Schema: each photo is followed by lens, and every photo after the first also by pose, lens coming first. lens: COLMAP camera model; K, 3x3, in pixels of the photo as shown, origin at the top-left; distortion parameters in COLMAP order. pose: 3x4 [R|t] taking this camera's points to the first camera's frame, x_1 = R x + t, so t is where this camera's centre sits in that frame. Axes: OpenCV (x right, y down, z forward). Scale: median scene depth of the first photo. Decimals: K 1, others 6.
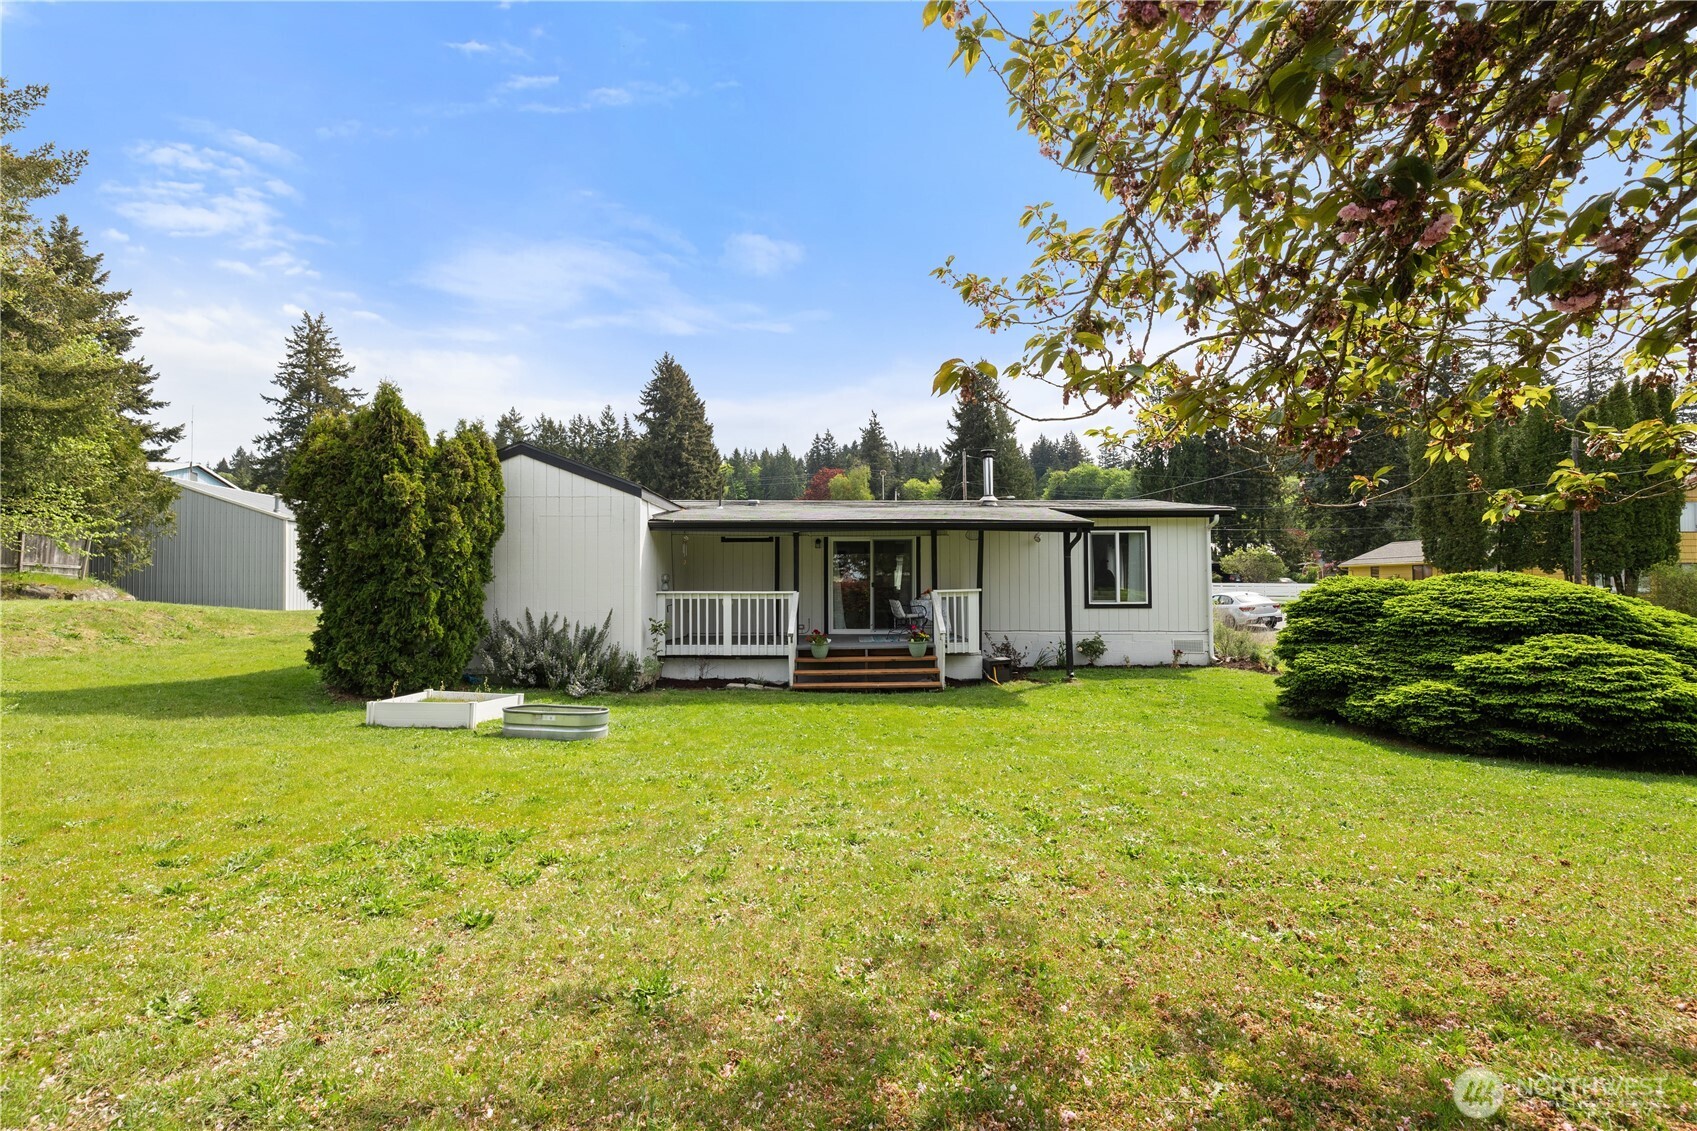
lens RADIAL K [[744.6, 0, 848.5], [0, 744.6, 565.5], [0, 0, 1]] dist [0.004245, 0.000117]
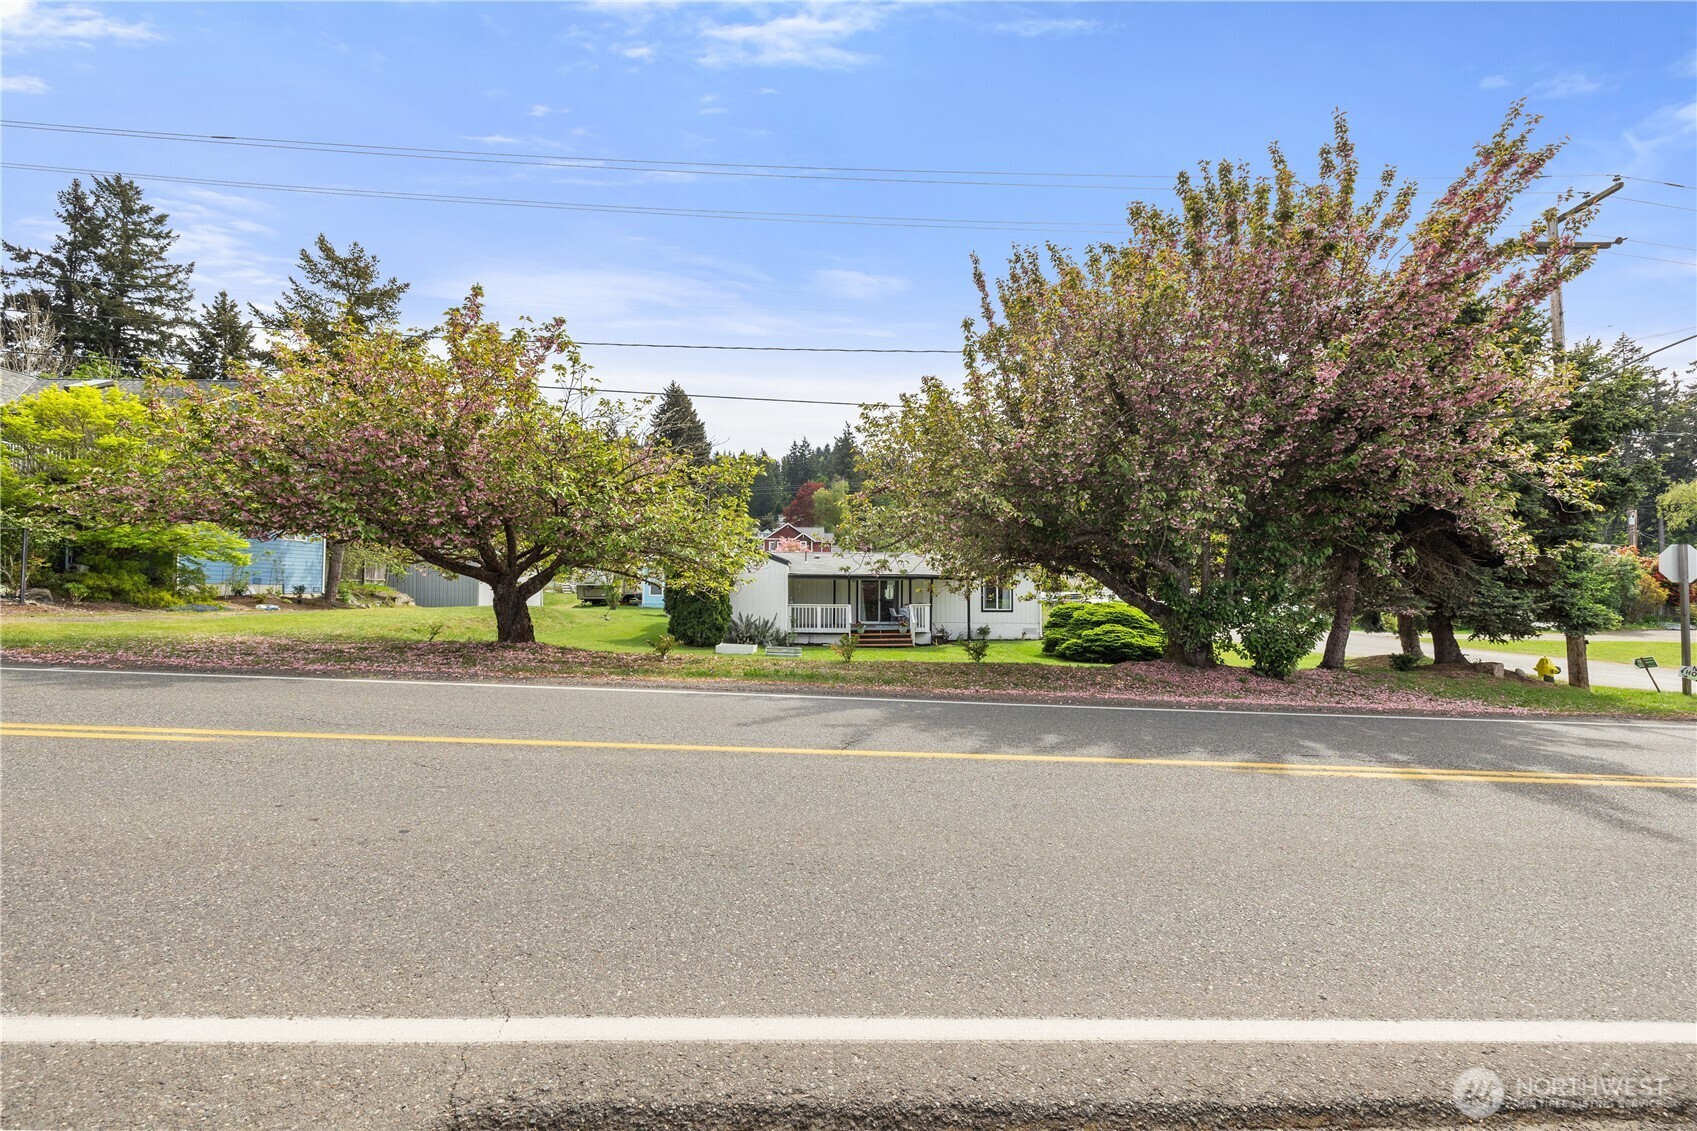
lens RADIAL K [[744.6, 0, 848.5], [0, 744.6, 565.5], [0, 0, 1]] dist [0.004245, 0.000117]
pose [[0.998897, 0.009550, 0.045977, -0.176687], [-0.010006, 0.999903, 0.009692, -0.104286], [-0.045880, -0.010142, 0.998895, -1.241625]]
